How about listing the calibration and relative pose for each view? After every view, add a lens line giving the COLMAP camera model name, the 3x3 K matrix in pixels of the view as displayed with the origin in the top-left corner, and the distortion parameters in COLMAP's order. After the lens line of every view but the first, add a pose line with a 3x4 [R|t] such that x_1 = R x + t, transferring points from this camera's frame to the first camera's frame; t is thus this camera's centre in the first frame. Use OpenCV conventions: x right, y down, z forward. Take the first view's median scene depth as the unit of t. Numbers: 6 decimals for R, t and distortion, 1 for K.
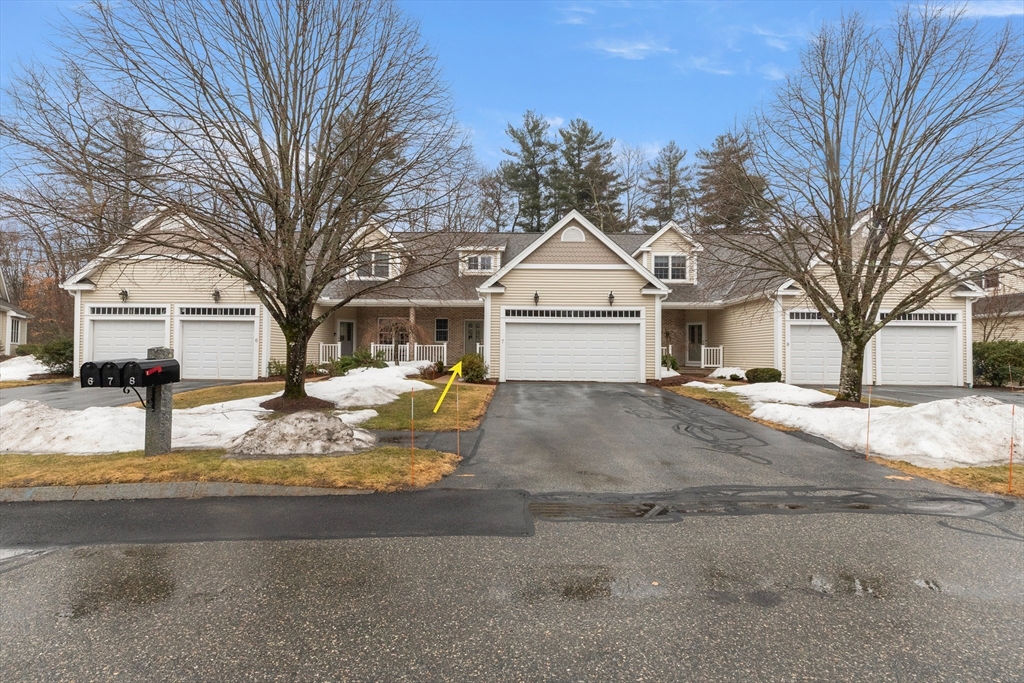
lens RADIAL K [[467.2, 0, 513.3], [0, 467.2, 338.3], [0, 0, 1]] dist [0.002608, 0.000972]
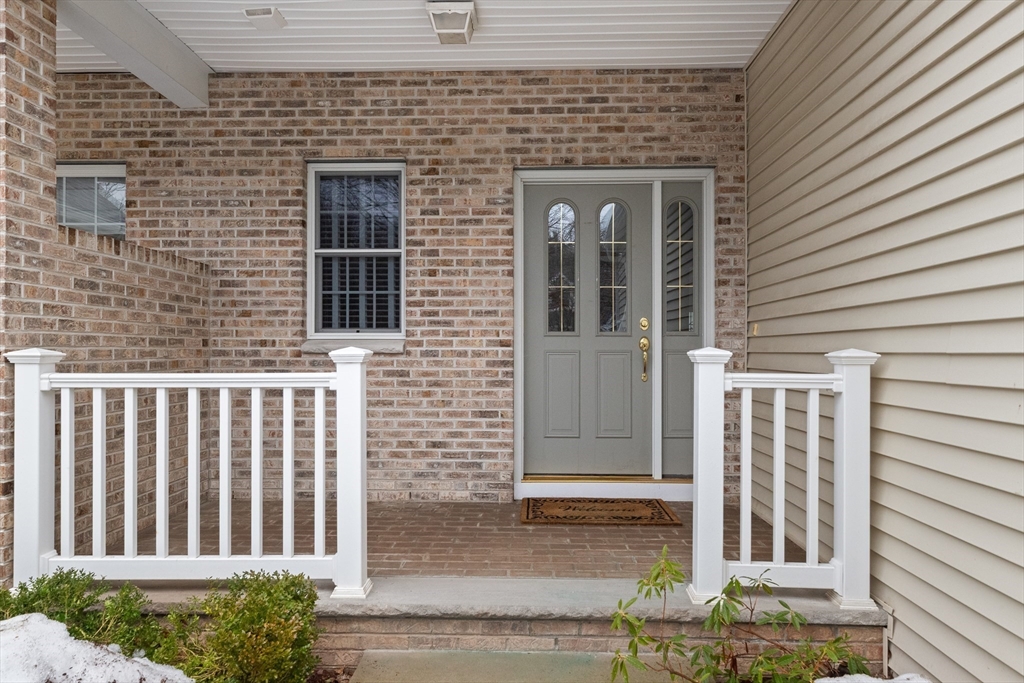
lens RADIAL K [[723.5, 0, 511.1], [0, 723.5, 342.5], [0, 0, 1]] dist [0.005157, 0.001094]
pose [[0.999374, -0.006178, -0.034838, -0.137898], [0.006801, 0.999819, 0.017792, 0.007947], [0.034722, -0.018018, 0.999235, 1.082051]]
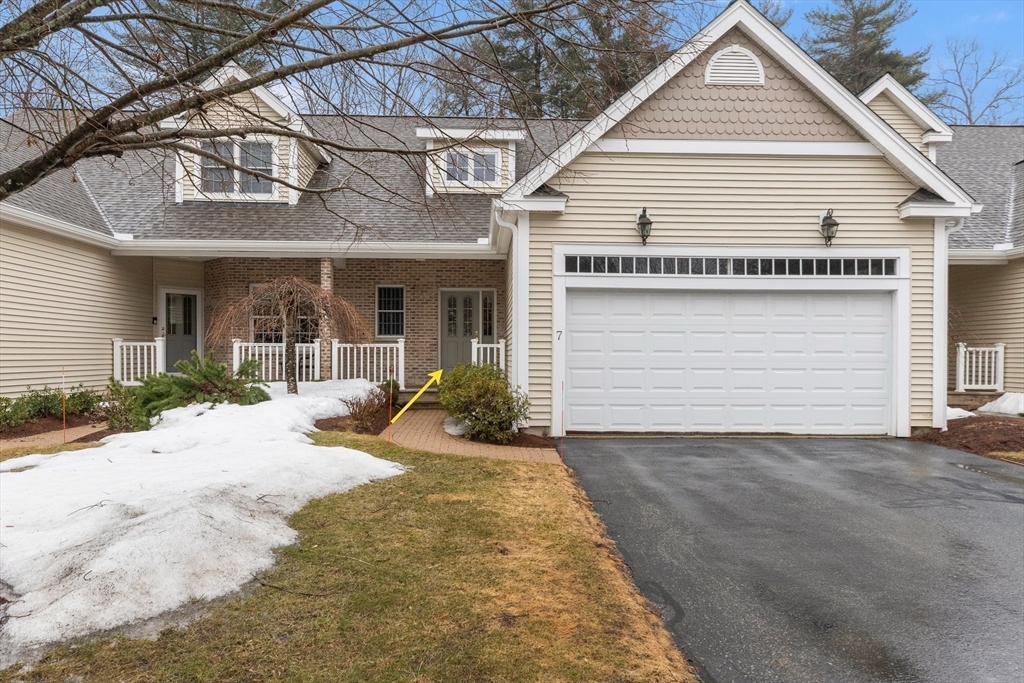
lens RADIAL K [[723.5, 0, 511.1], [0, 723.5, 349.3], [0, 0, 1]] dist [0.005157, 0.001094]
pose [[0.999034, -0.003790, 0.043785, -0.090040], [0.002659, 0.999662, 0.025859, 0.002375], [-0.043869, -0.025718, 0.998706, 0.383360]]
